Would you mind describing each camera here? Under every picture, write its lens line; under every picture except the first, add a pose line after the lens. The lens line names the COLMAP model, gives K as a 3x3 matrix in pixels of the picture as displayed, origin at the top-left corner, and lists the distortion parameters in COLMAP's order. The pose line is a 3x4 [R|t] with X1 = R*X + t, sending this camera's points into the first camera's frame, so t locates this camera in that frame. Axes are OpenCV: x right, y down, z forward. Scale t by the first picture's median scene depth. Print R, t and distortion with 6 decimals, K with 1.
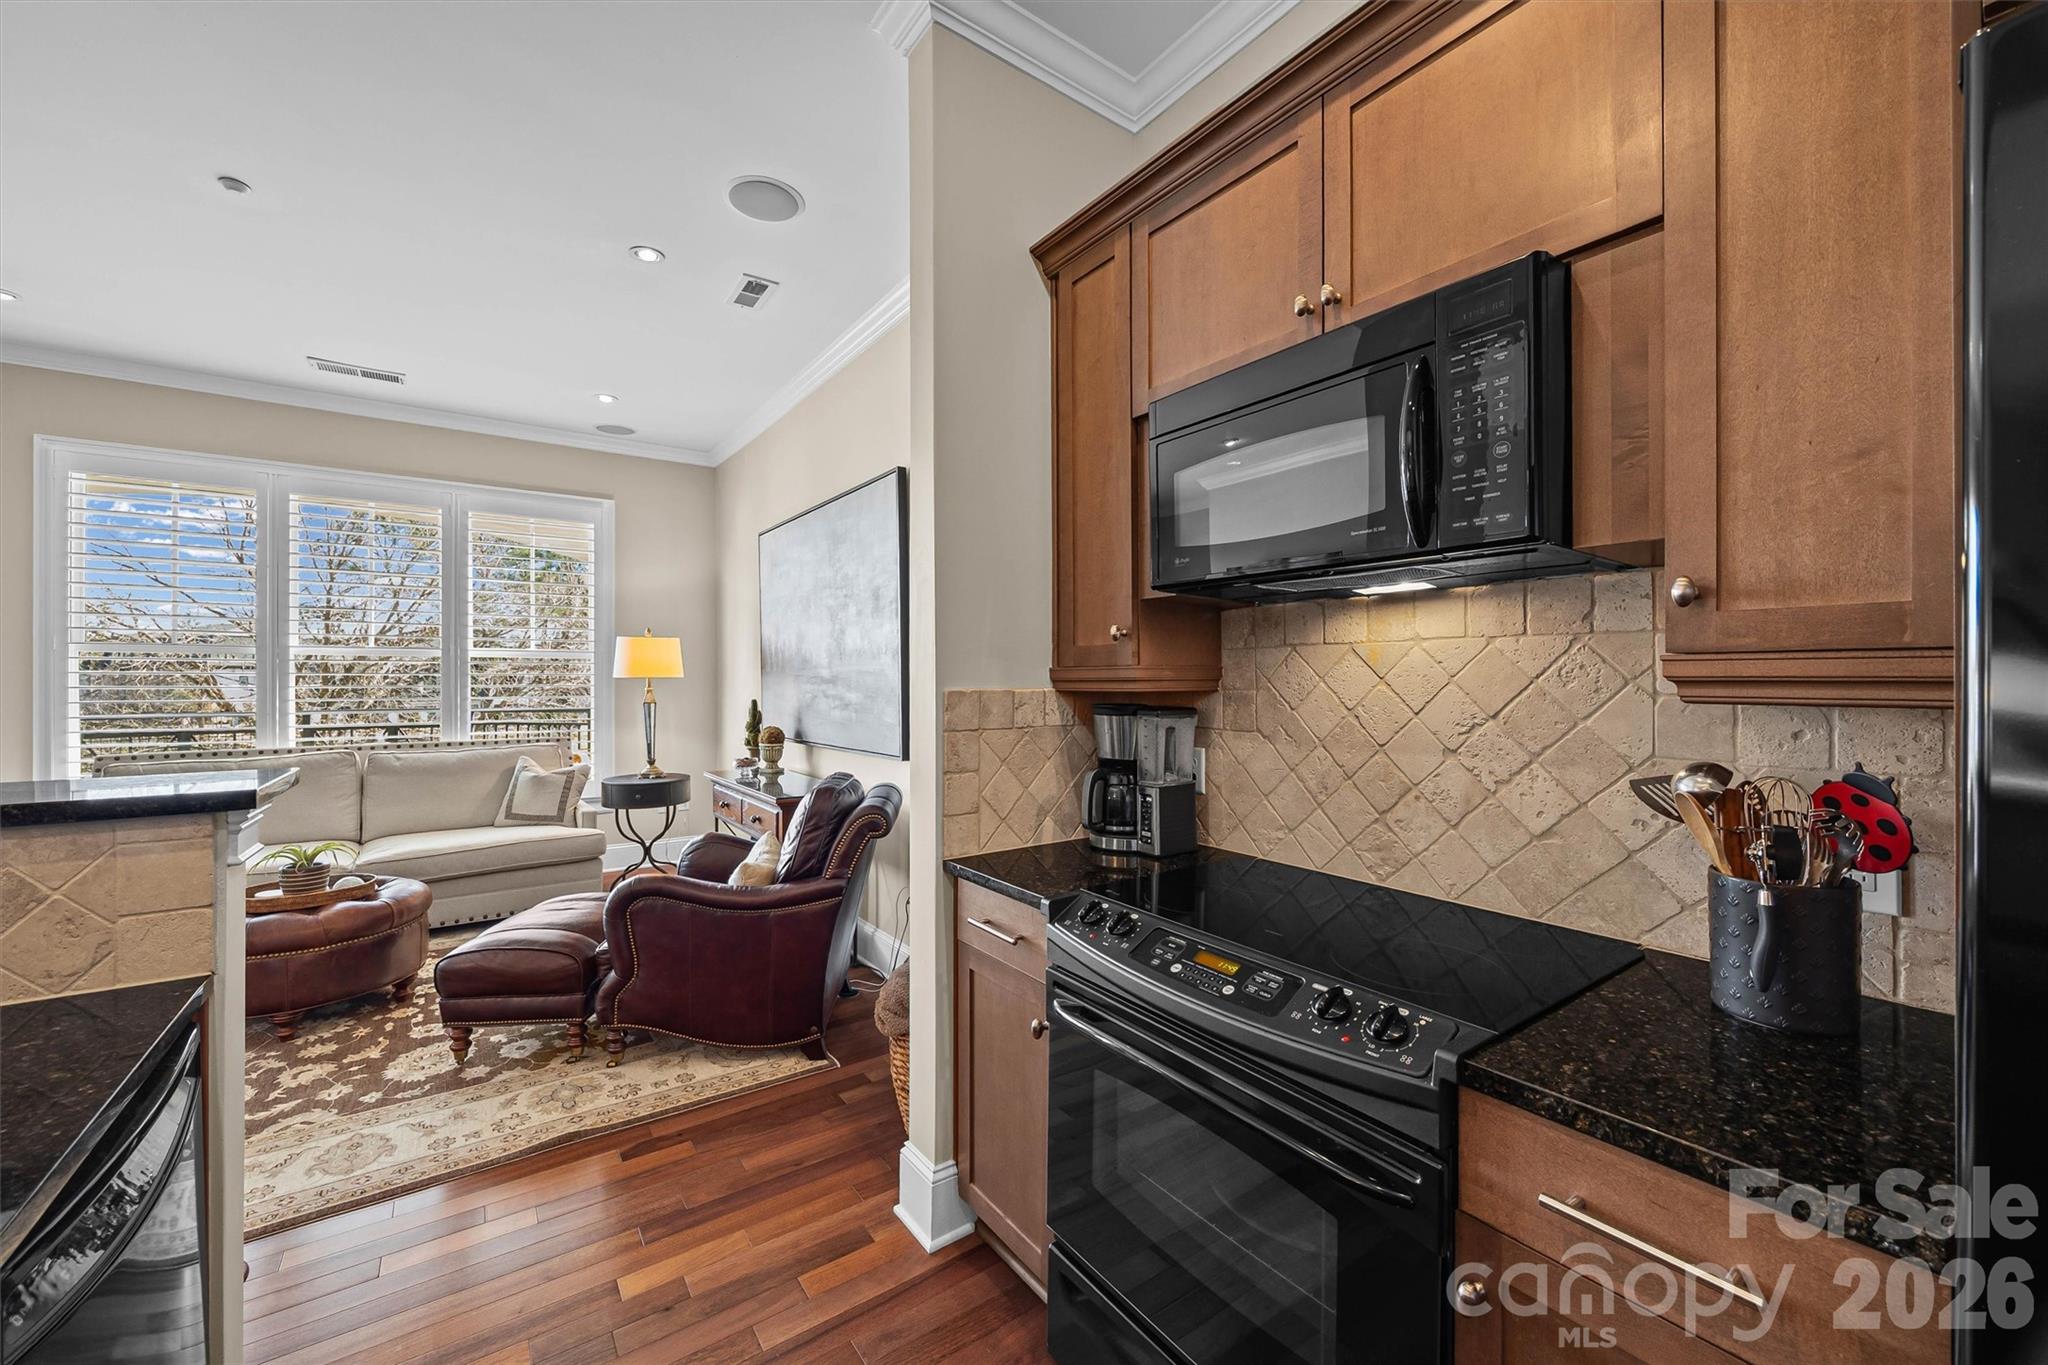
lens RADIAL K [[786.9, 0, 999.1], [0, 786.9, 670.2], [0, 0, 1]] dist [-0.002908, -0.000596]
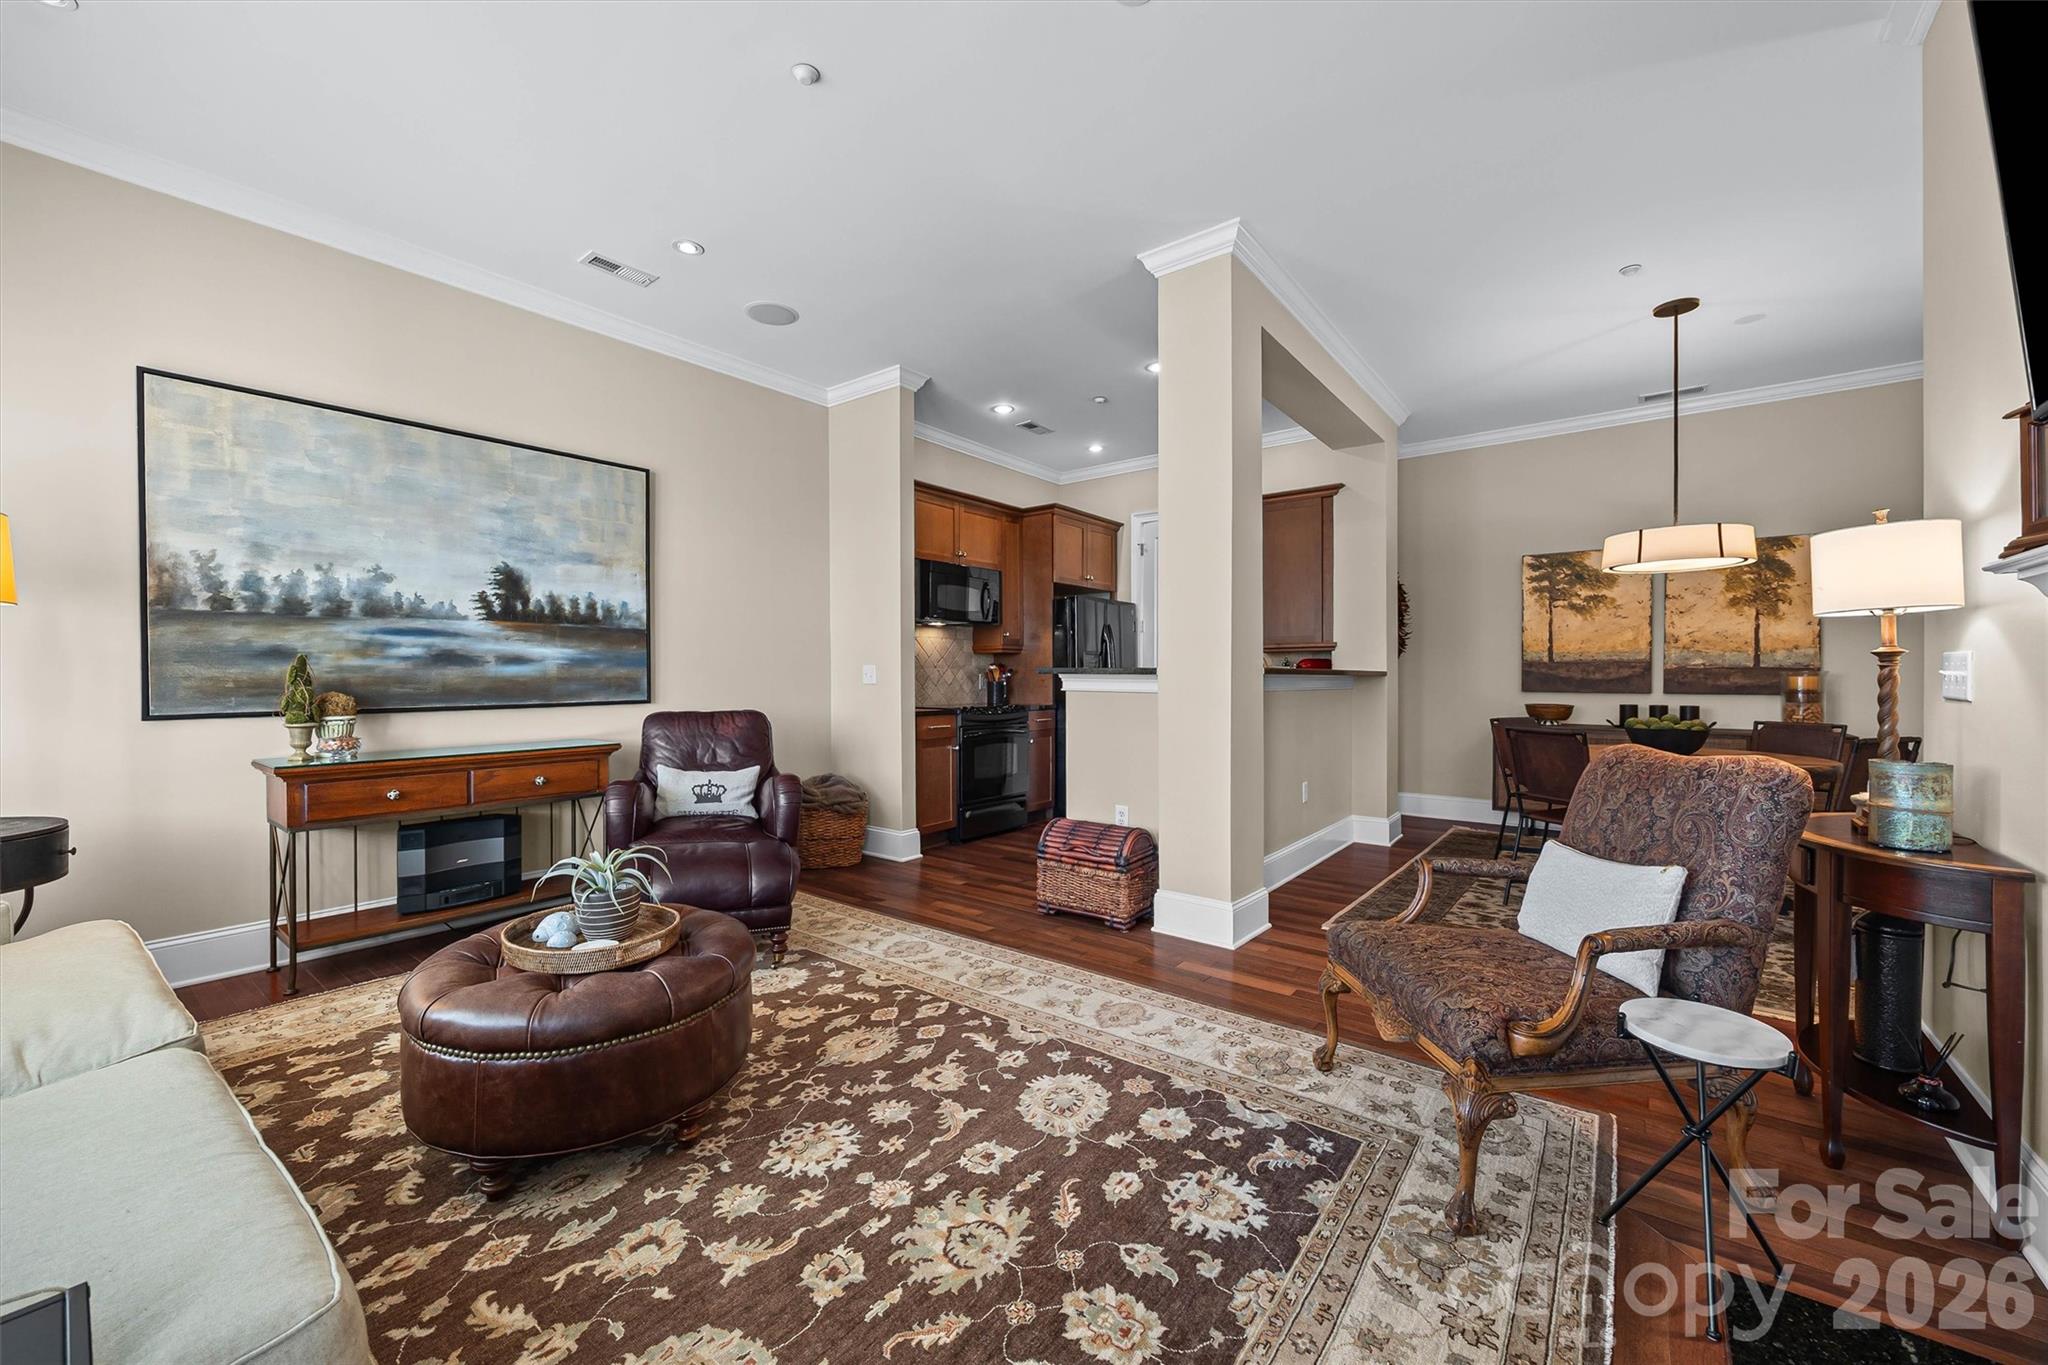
lens RADIAL K [[786.9, 0, 1026.2], [0, 786.9, 685.5], [0, 0, 1]] dist [-0.002908, -0.000596]
pose [[-0.308121, -0.013110, 0.951257, -2.021419], [-0.007009, 0.999909, 0.011511, 0.089703], [-0.951321, -0.003120, -0.308185, 1.095217]]
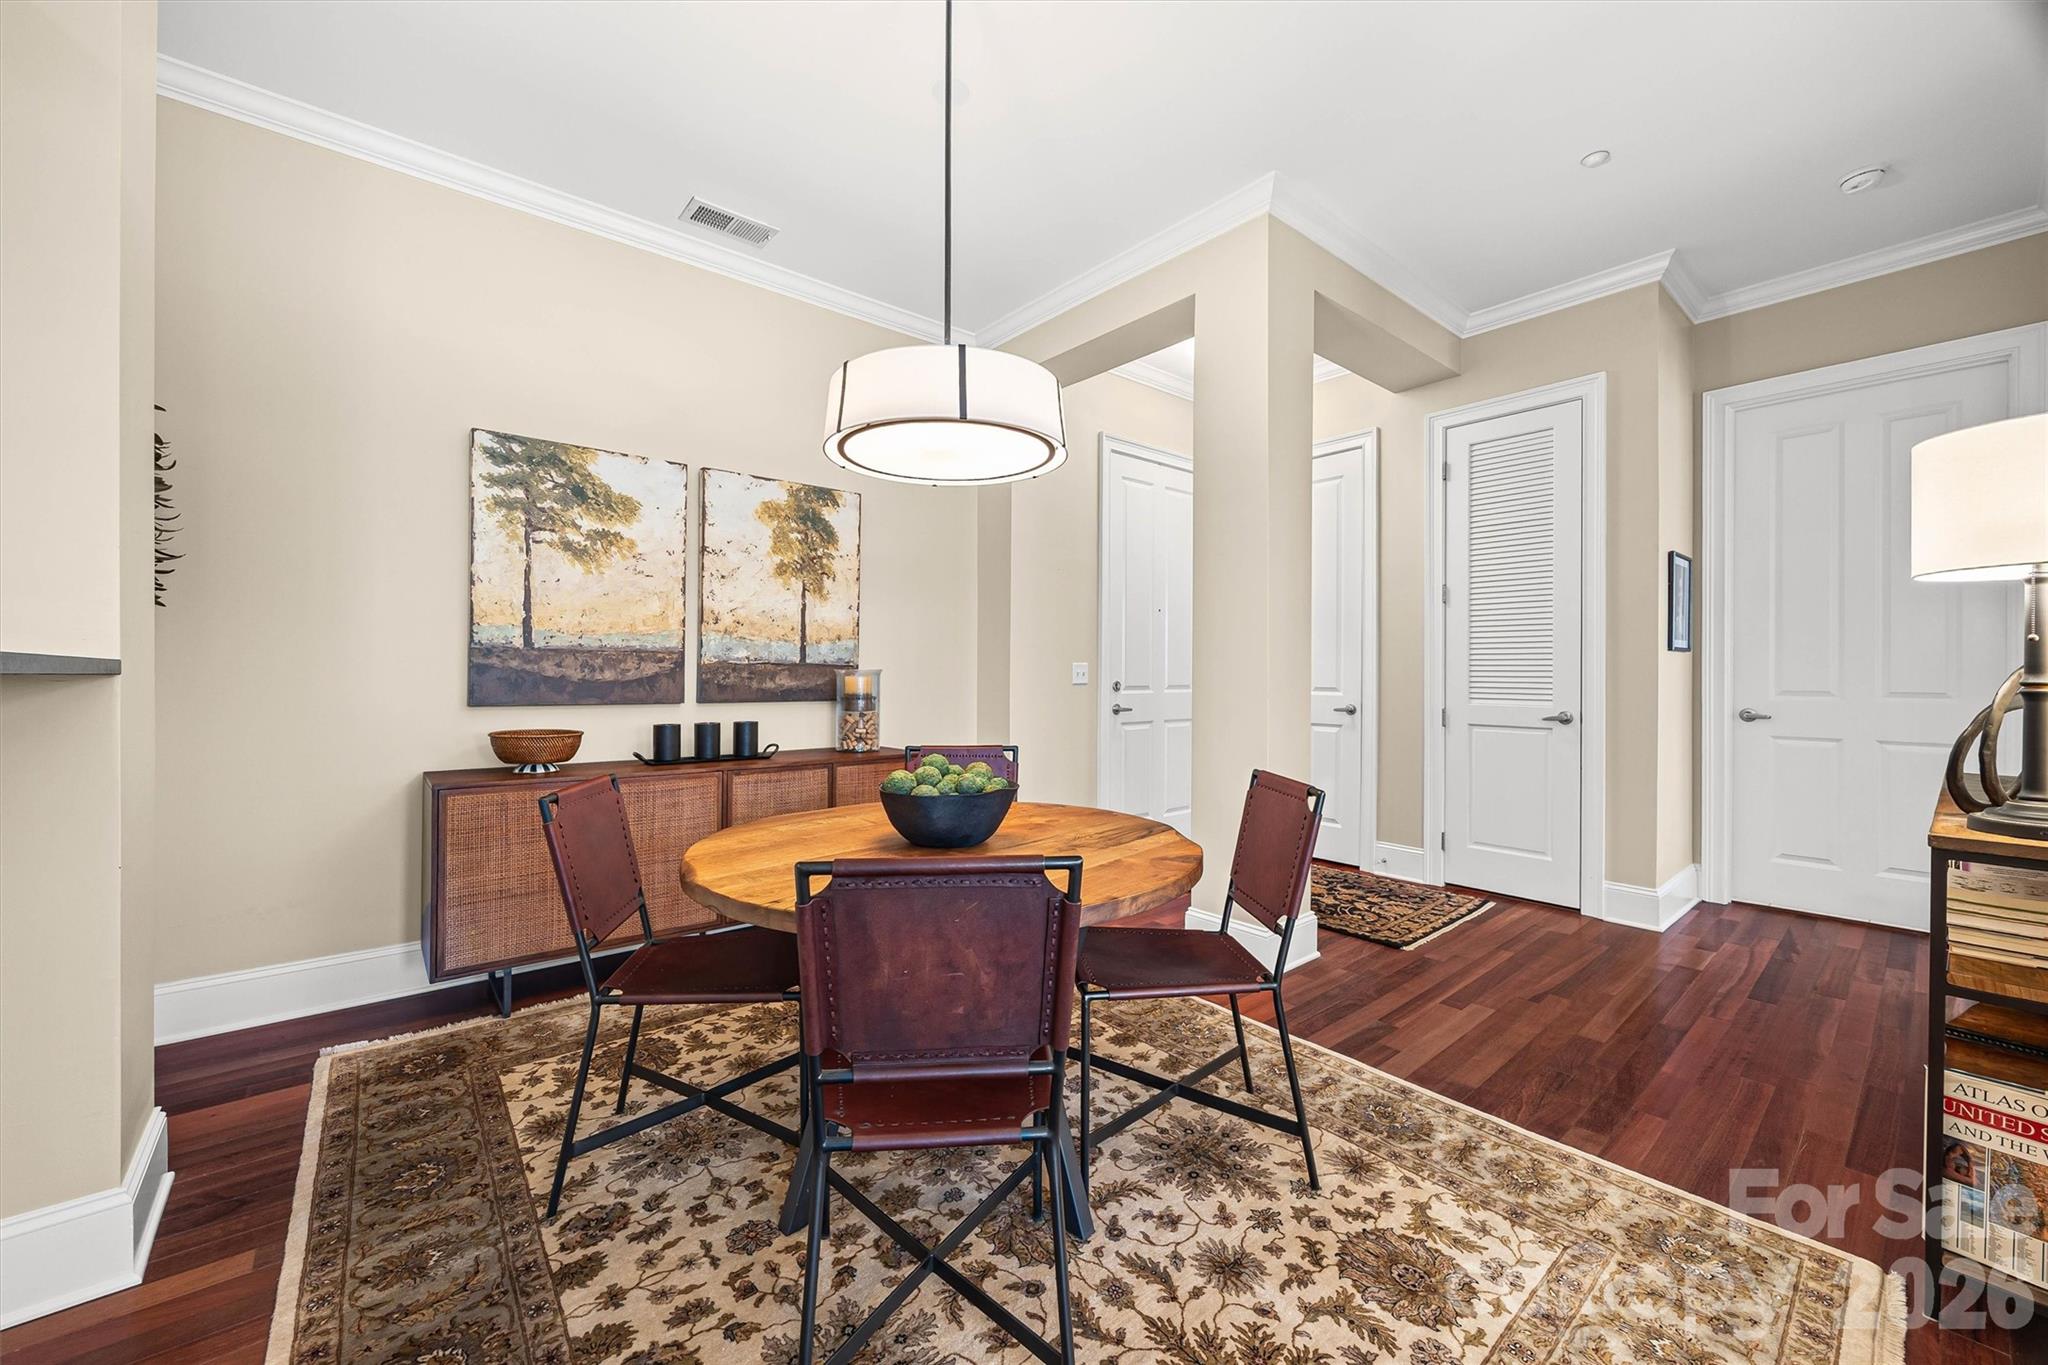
lens RADIAL K [[786.9, 0, 990.9], [0, 786.9, 674.8], [0, 0, 1]] dist [-0.002908, -0.000596]
pose [[-0.997317, -0.005183, -0.073020, -0.904608], [-0.004777, 0.999972, -0.005742, 0.080705], [0.073048, -0.005378, -0.997314, 0.149150]]
